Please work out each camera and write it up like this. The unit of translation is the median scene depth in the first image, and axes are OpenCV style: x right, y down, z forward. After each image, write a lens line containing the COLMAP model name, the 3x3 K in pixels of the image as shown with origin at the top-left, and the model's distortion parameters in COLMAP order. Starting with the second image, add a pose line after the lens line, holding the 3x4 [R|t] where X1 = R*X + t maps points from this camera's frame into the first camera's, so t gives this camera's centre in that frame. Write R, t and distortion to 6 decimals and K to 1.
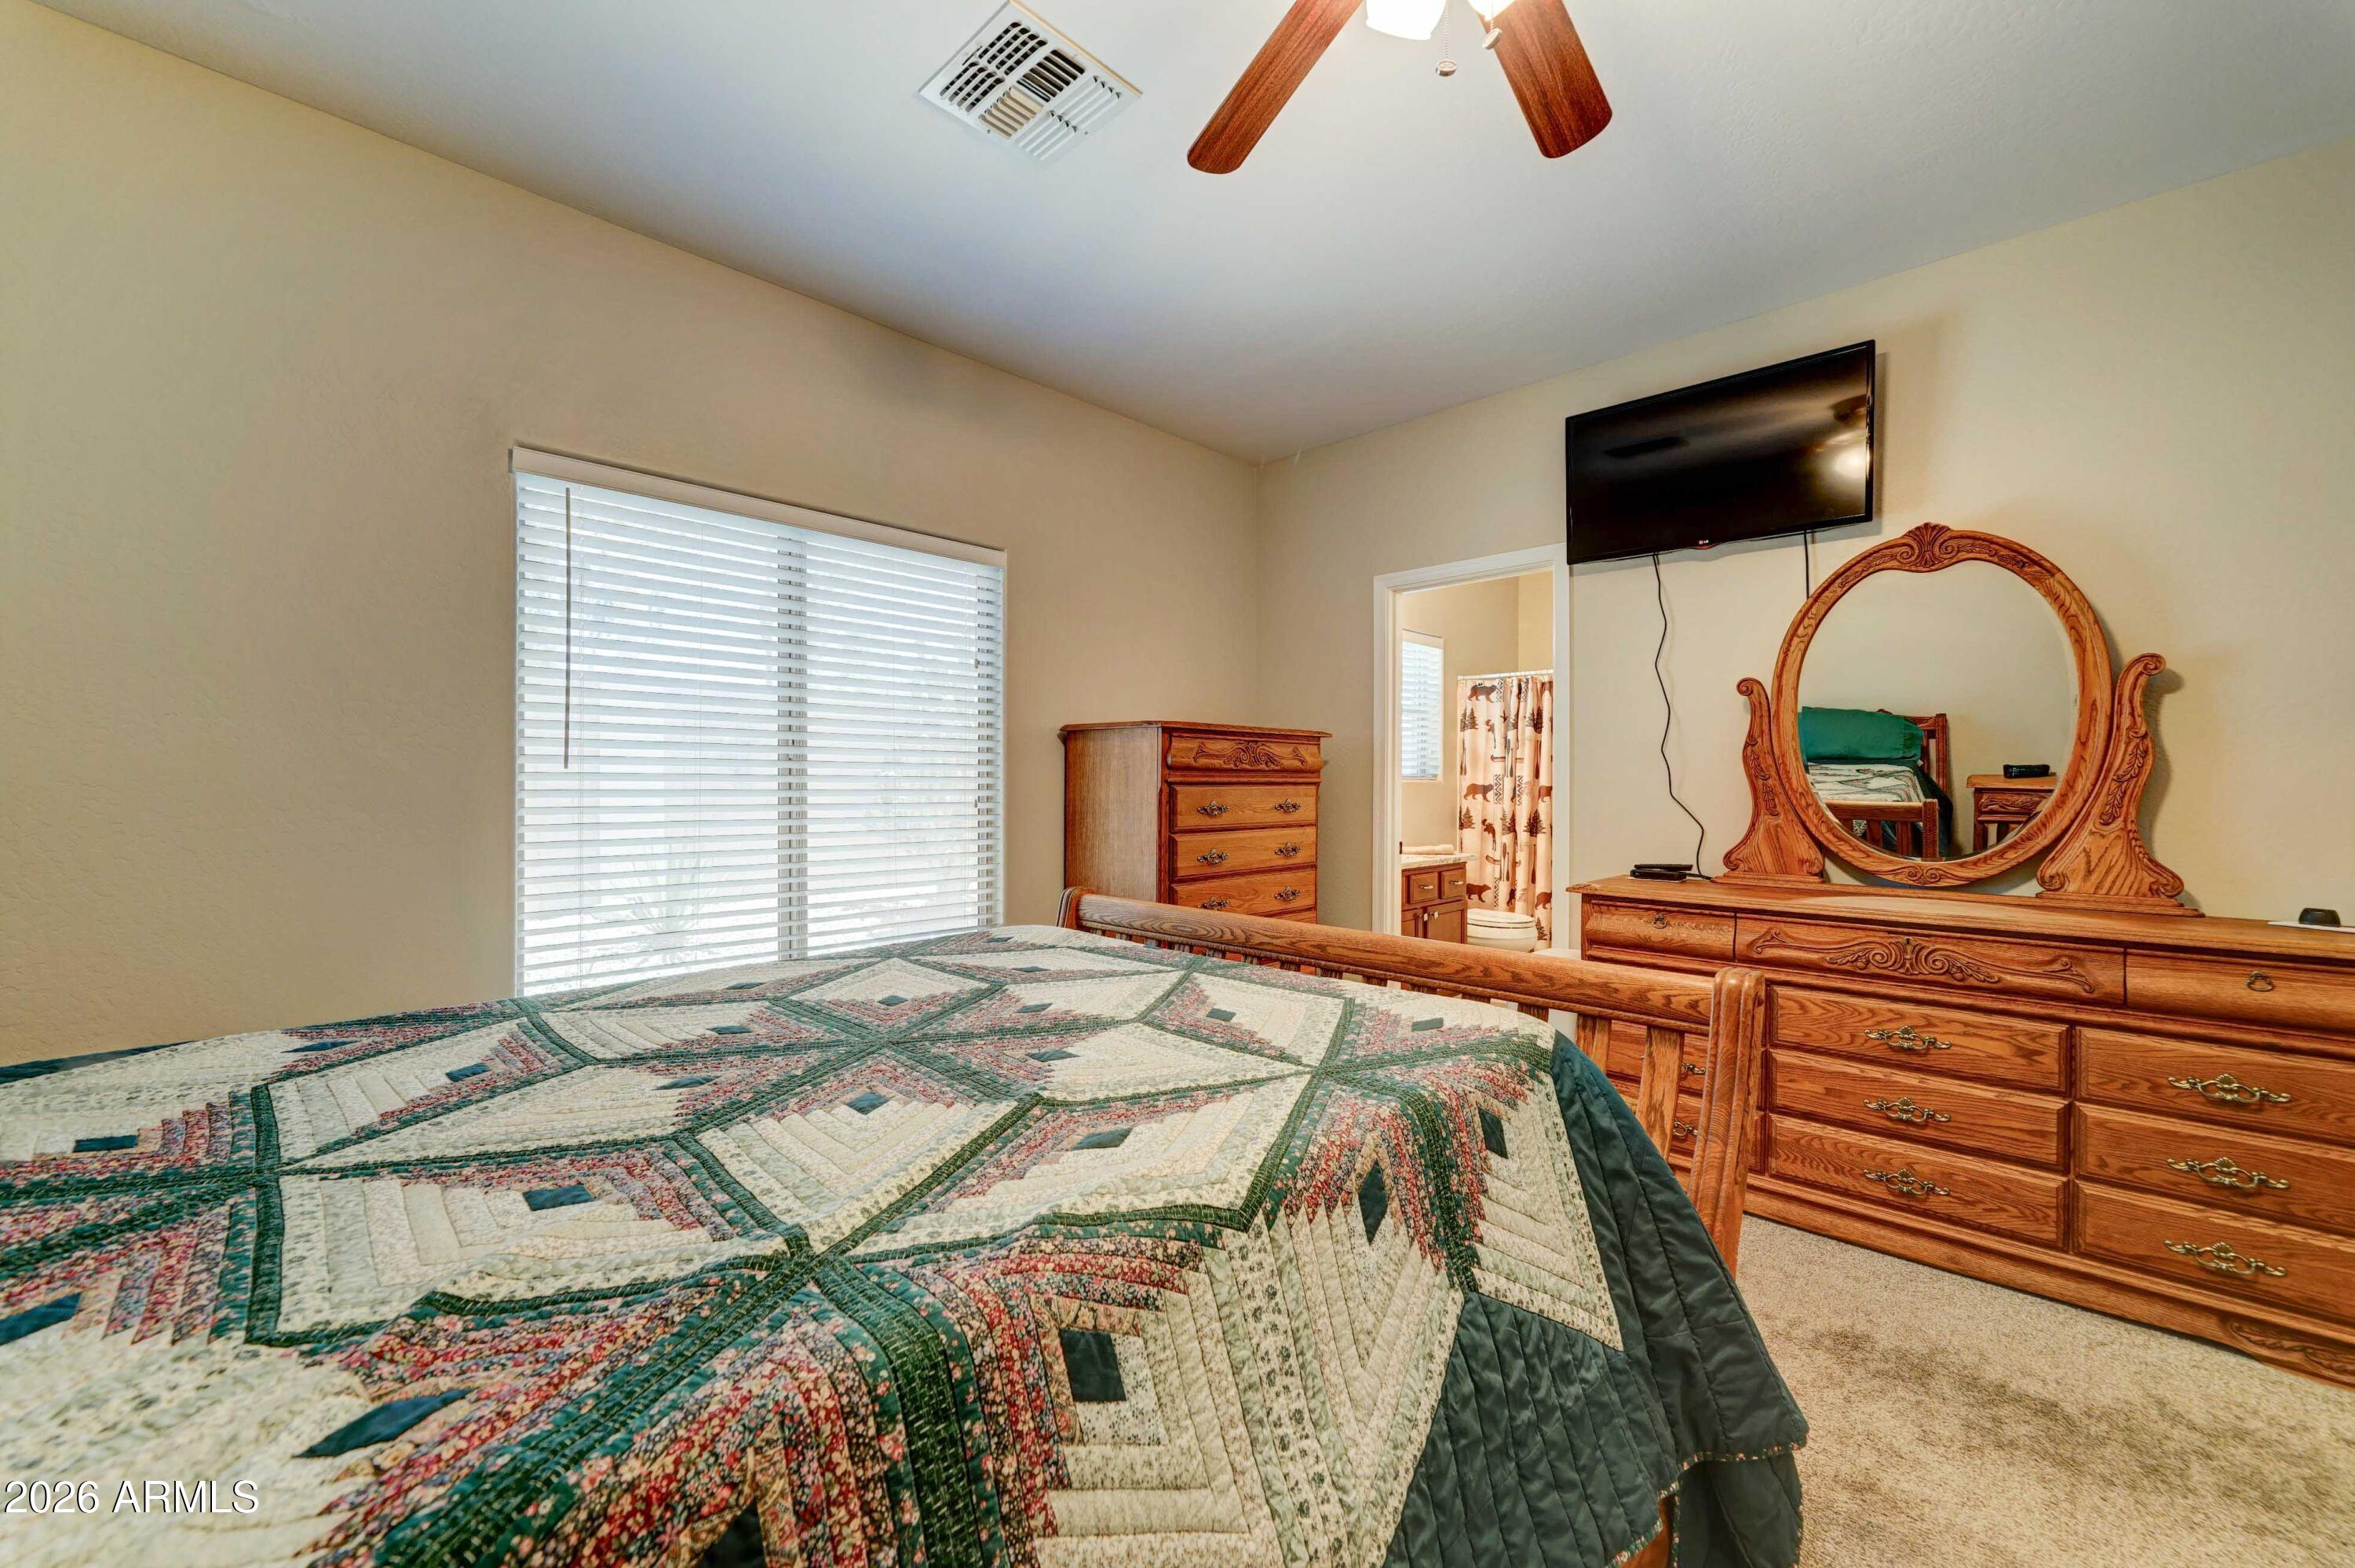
lens RADIAL K [[946.9, 0, 1188.7], [0, 946.9, 785.1], [0, 0, 1]] dist [0.002045, 0.000549]
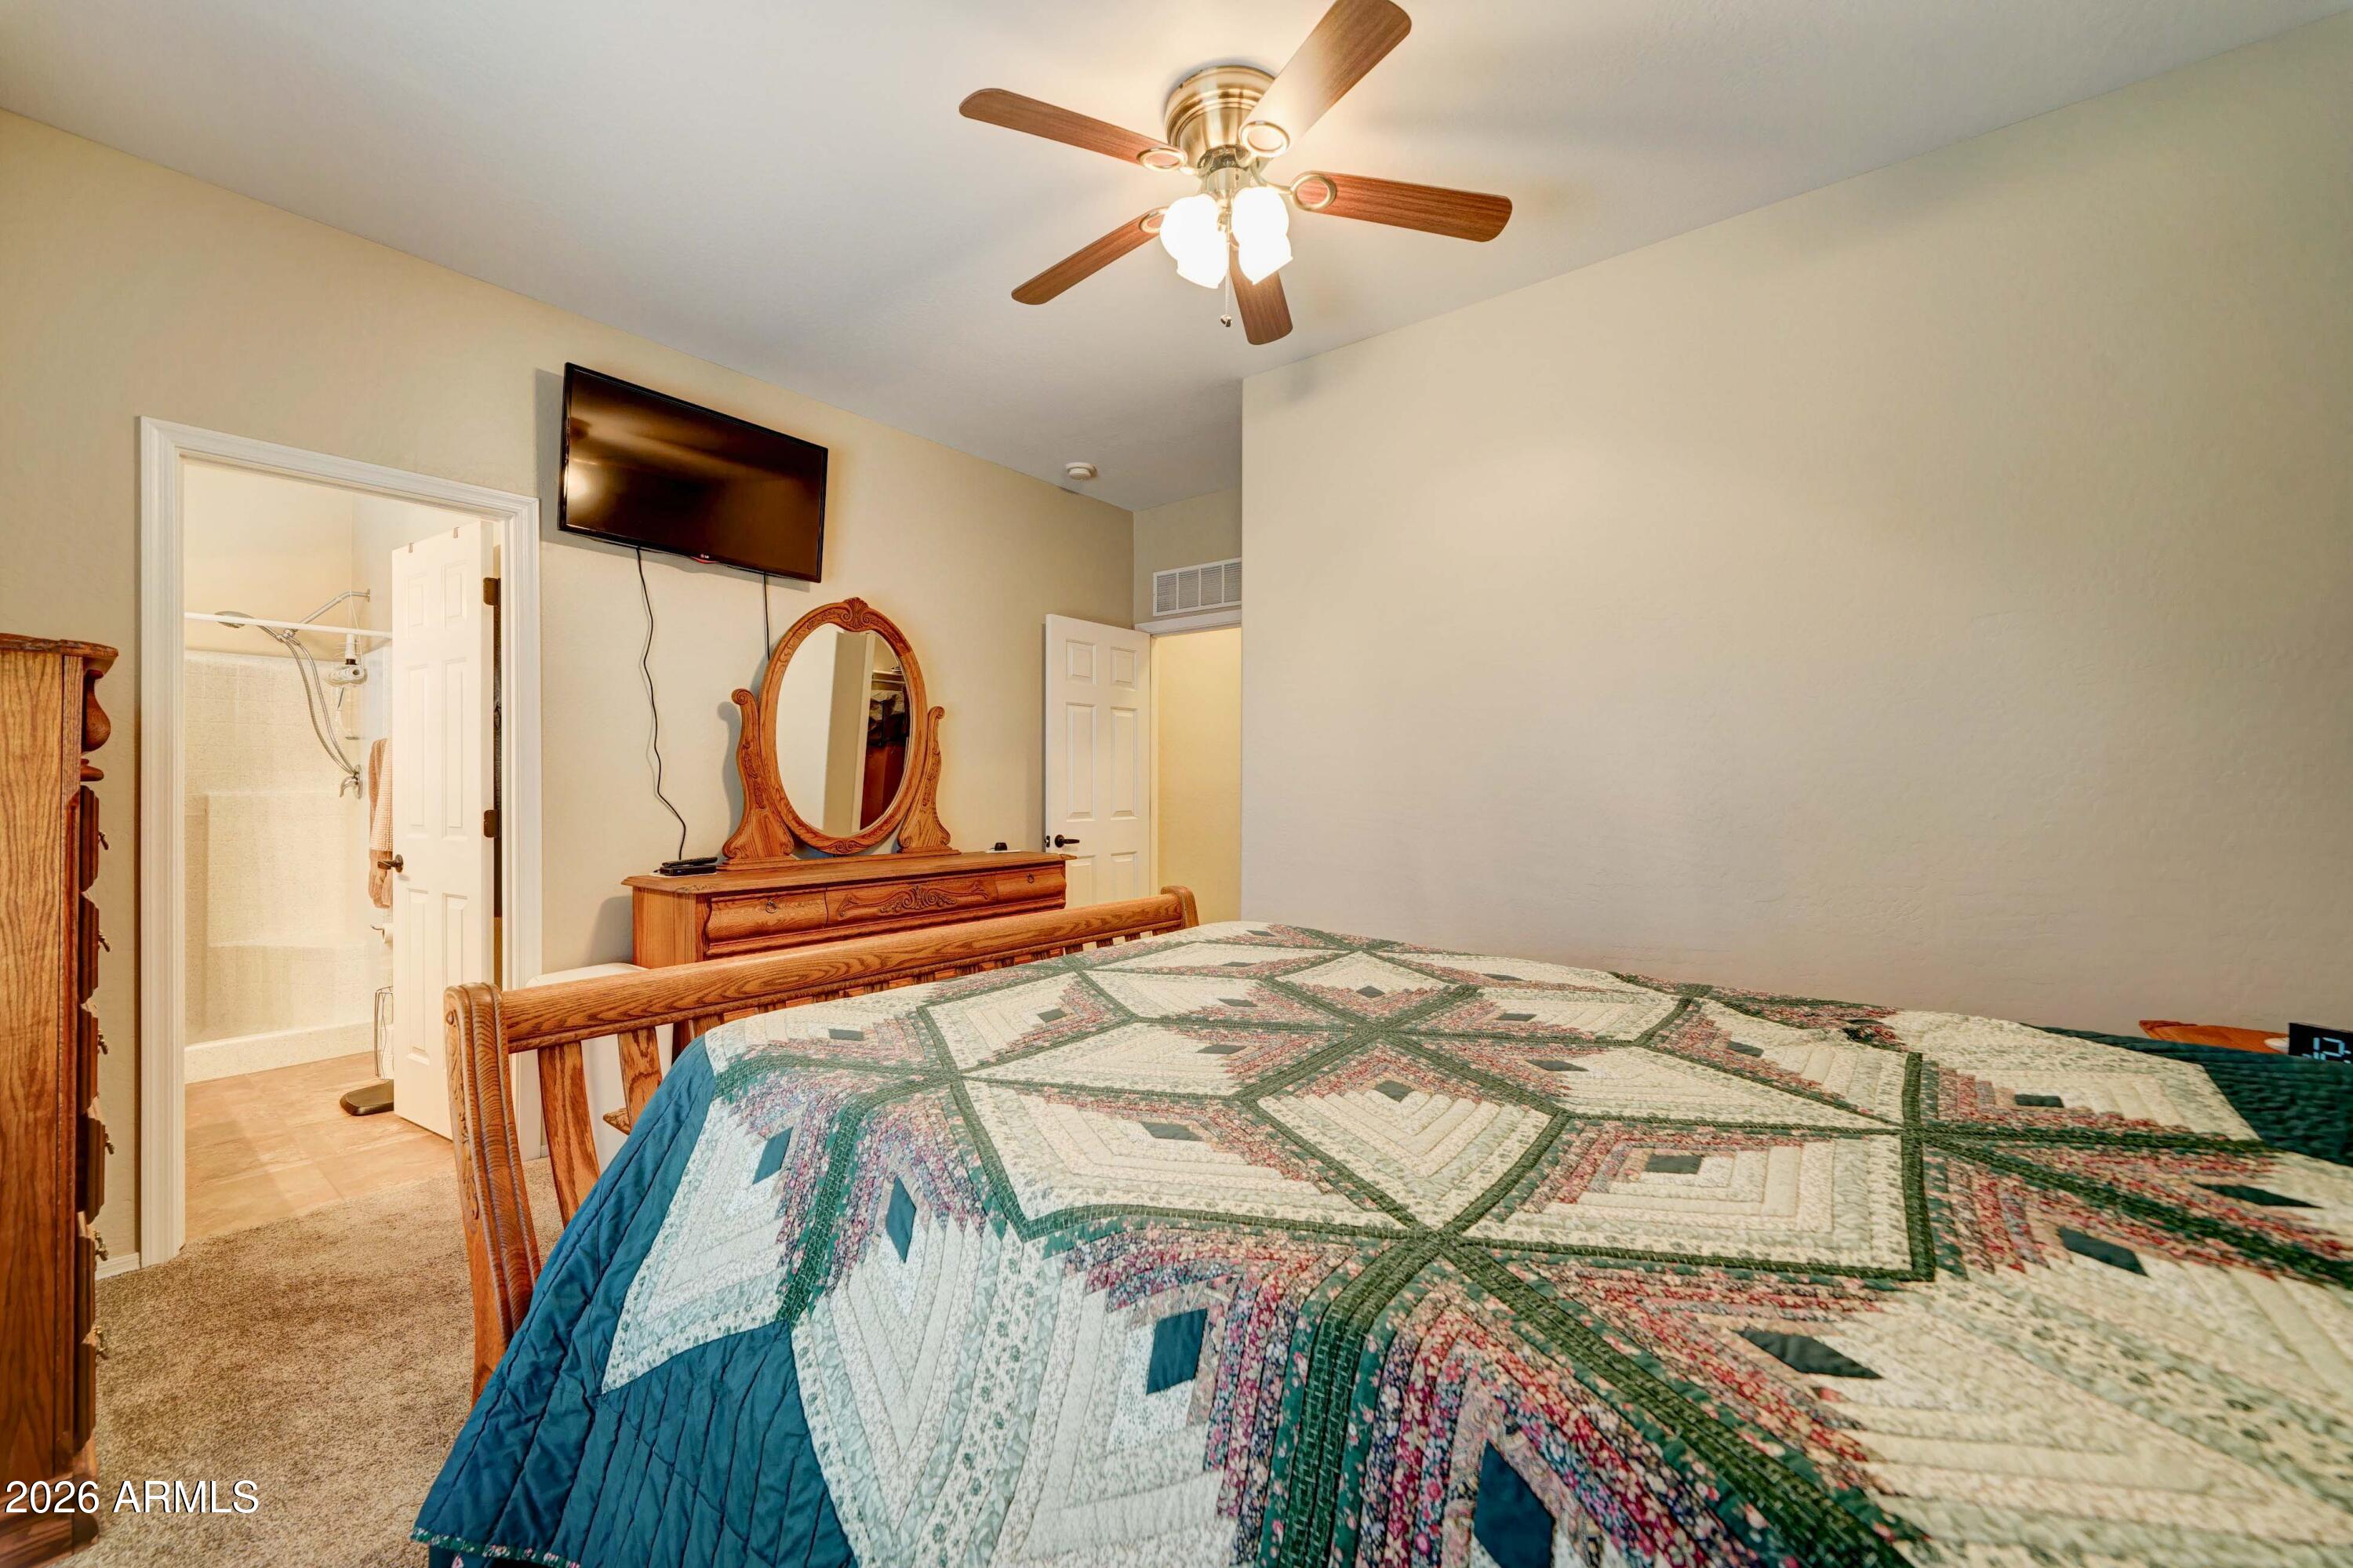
lens RADIAL K [[946.2, 0, 1184.3], [0, 946.2, 785.5], [0, 0, 1]] dist [0.002045, 0.000549]
pose [[-0.143748, -0.005779, 0.989597, -0.469742], [0.001347, 0.999981, 0.006035, -0.002126], [-0.989613, 0.002200, -0.143738, 0.483968]]
